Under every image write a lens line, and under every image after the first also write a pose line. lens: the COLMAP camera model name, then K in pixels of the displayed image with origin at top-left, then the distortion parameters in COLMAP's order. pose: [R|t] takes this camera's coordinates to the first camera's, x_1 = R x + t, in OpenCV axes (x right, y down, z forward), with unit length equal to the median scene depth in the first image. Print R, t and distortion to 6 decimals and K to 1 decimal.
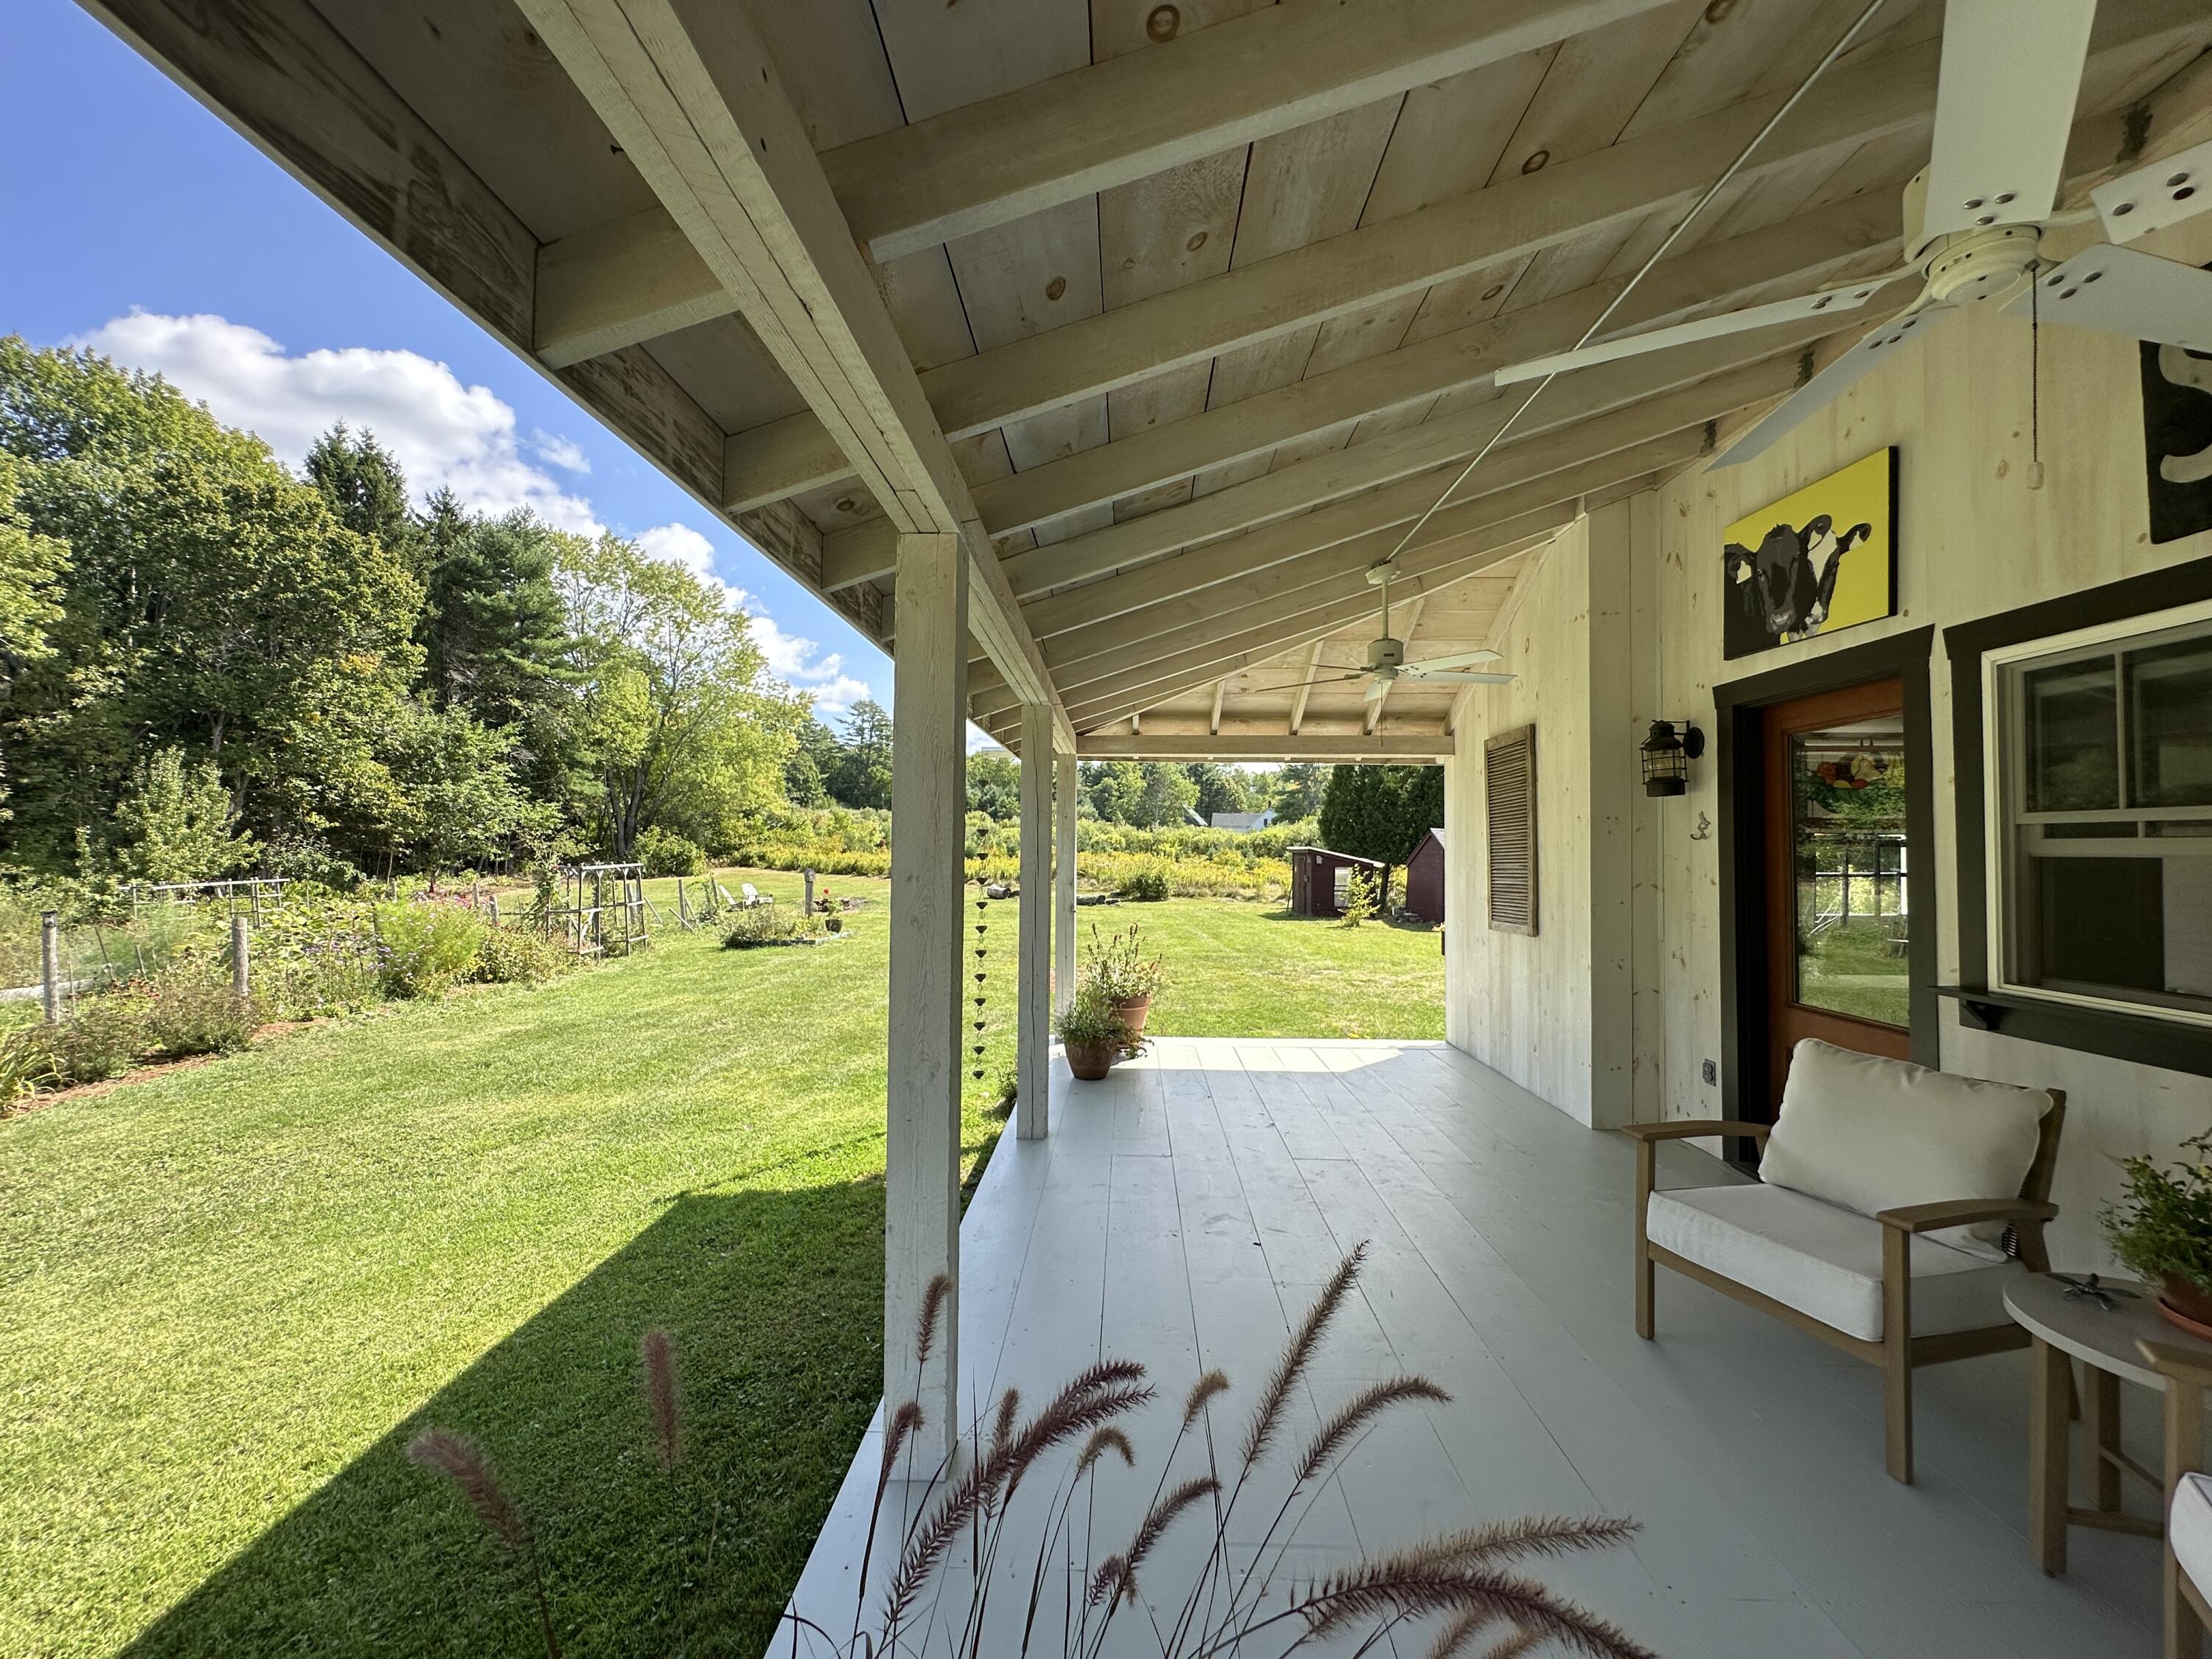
lens RADIAL K [[883.6, 0, 1105.5], [0, 883.6, 831.4], [0, 0, 1]] dist [-0.003975, 0.000679]
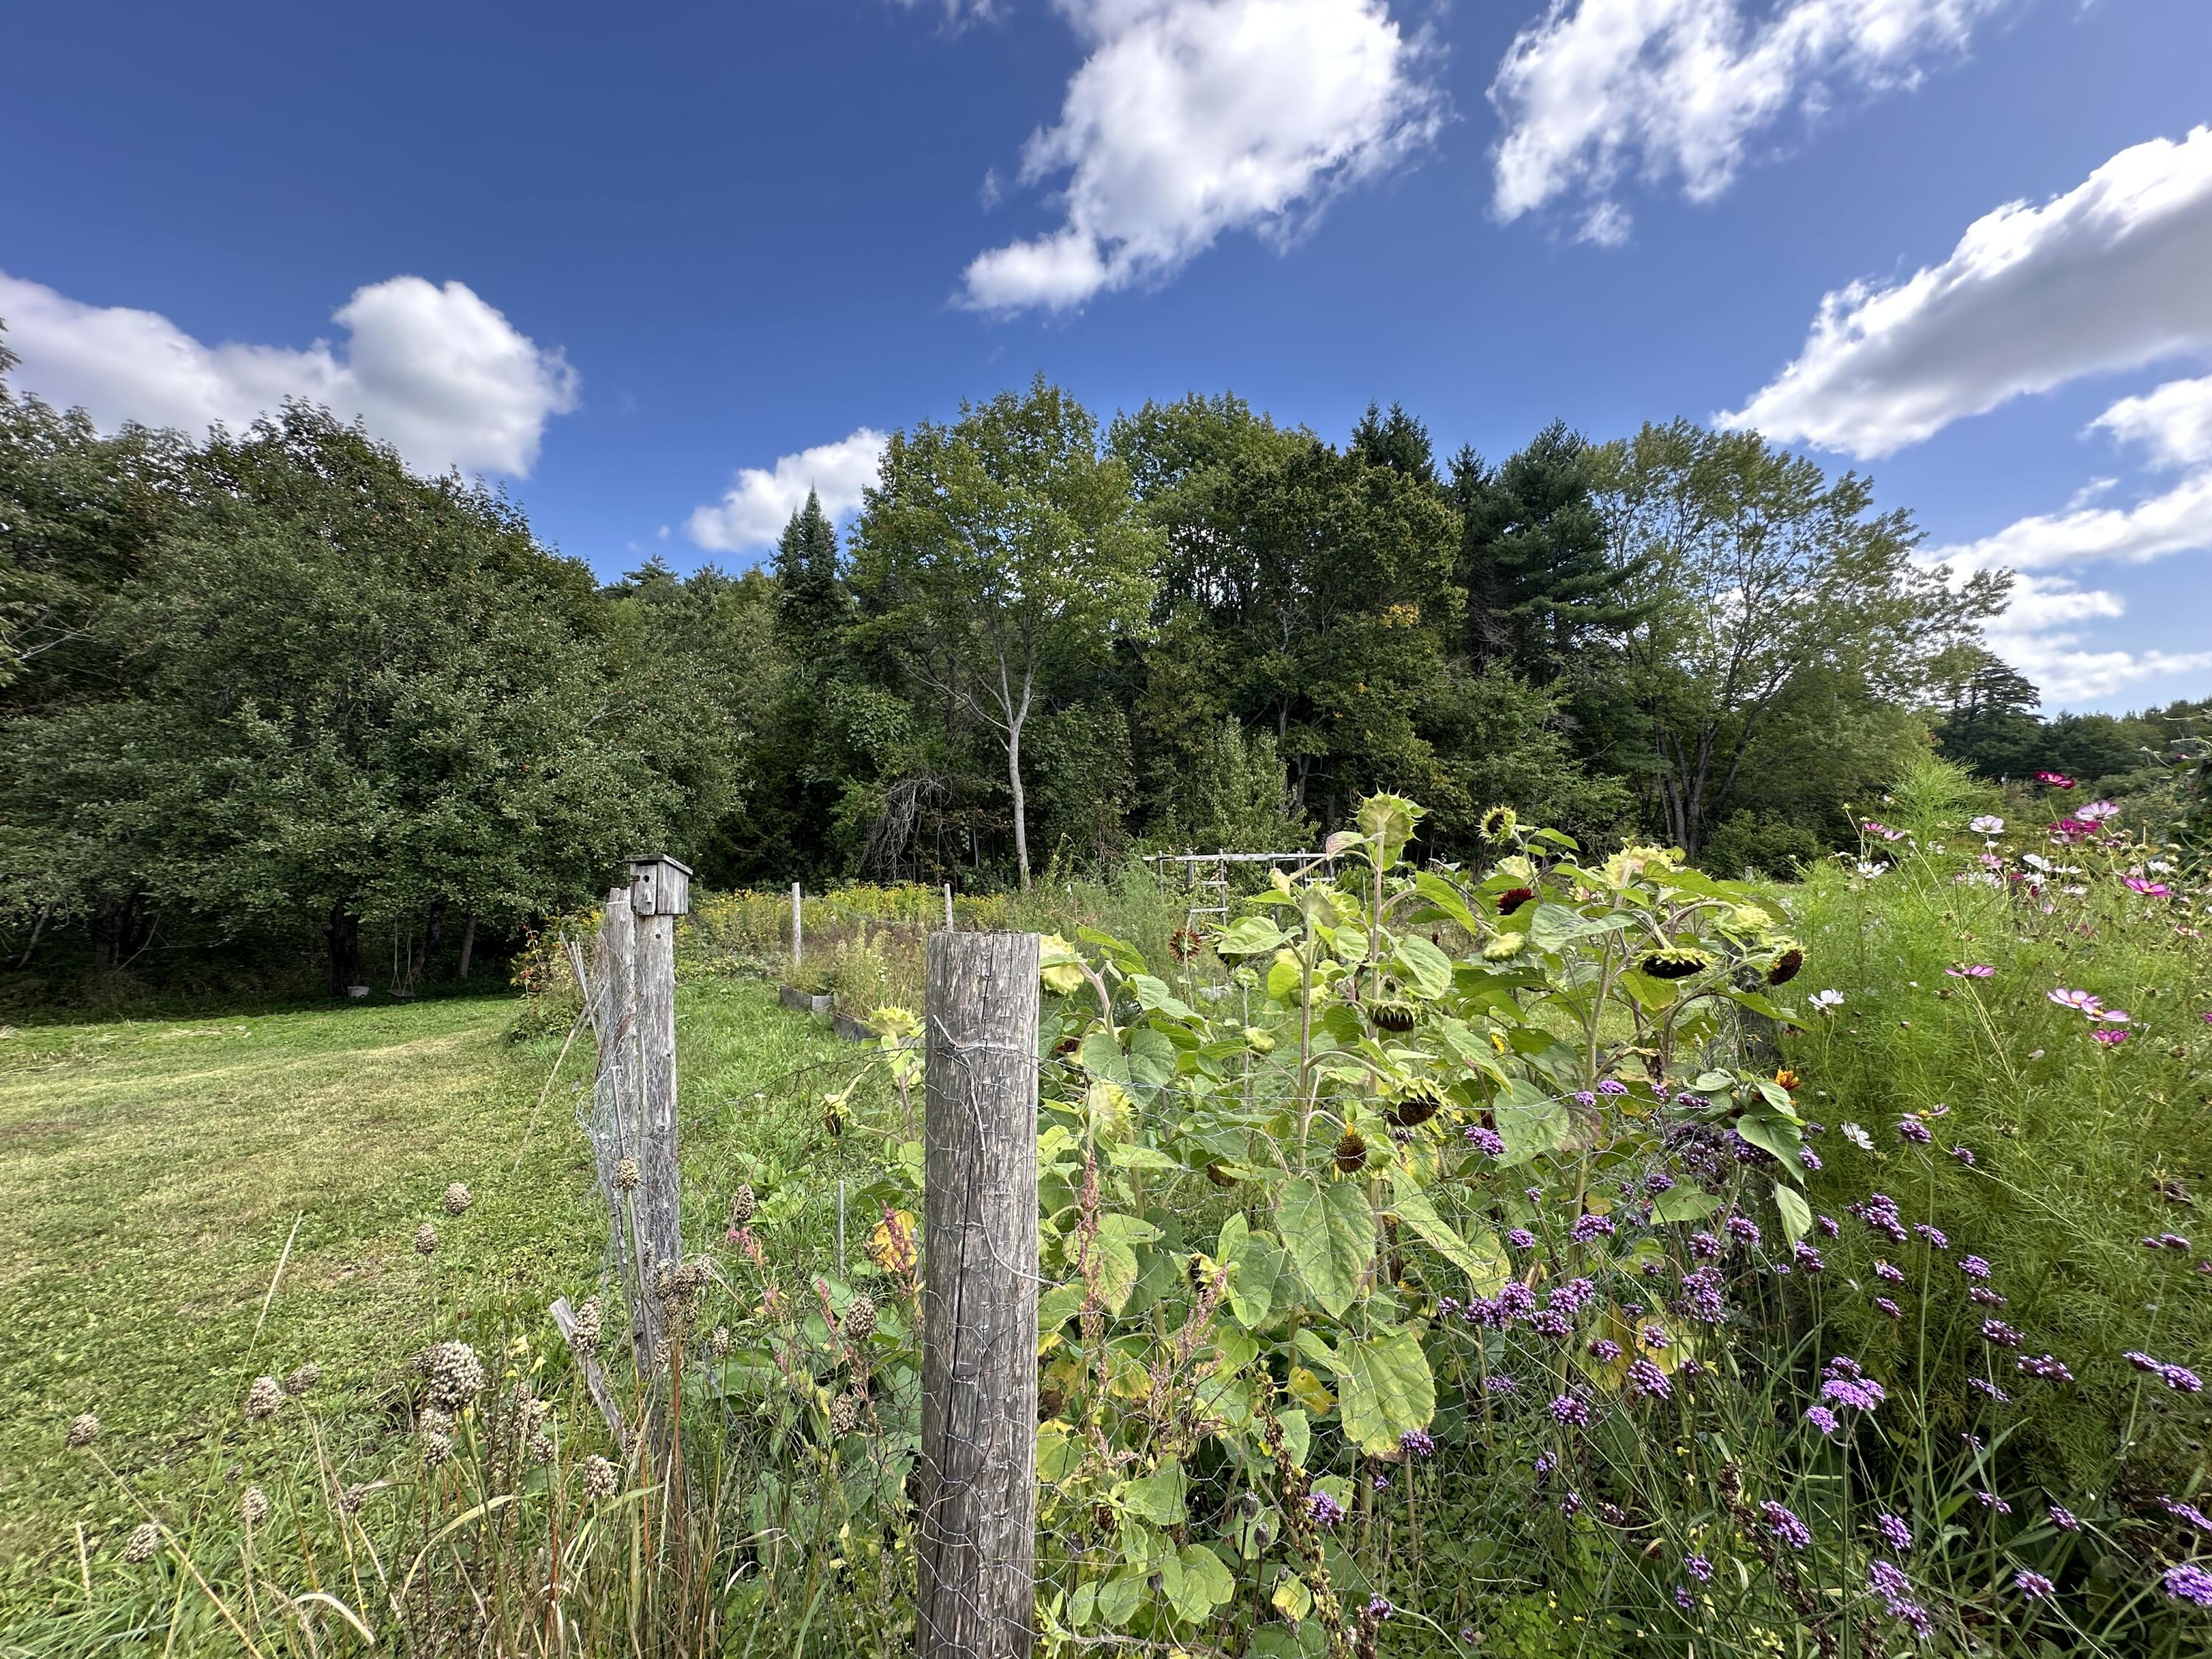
lens RADIAL K [[884.7, 0, 1106.6], [0, 884.7, 834.1], [0, 0, 1]] dist [-0.000018, 0.000119]
pose [[0.531028, -0.024246, -0.847007, -1.558313], [0.012178, 0.999706, -0.020982, 0.168803], [0.847266, 0.000827, 0.531167, 1.715785]]
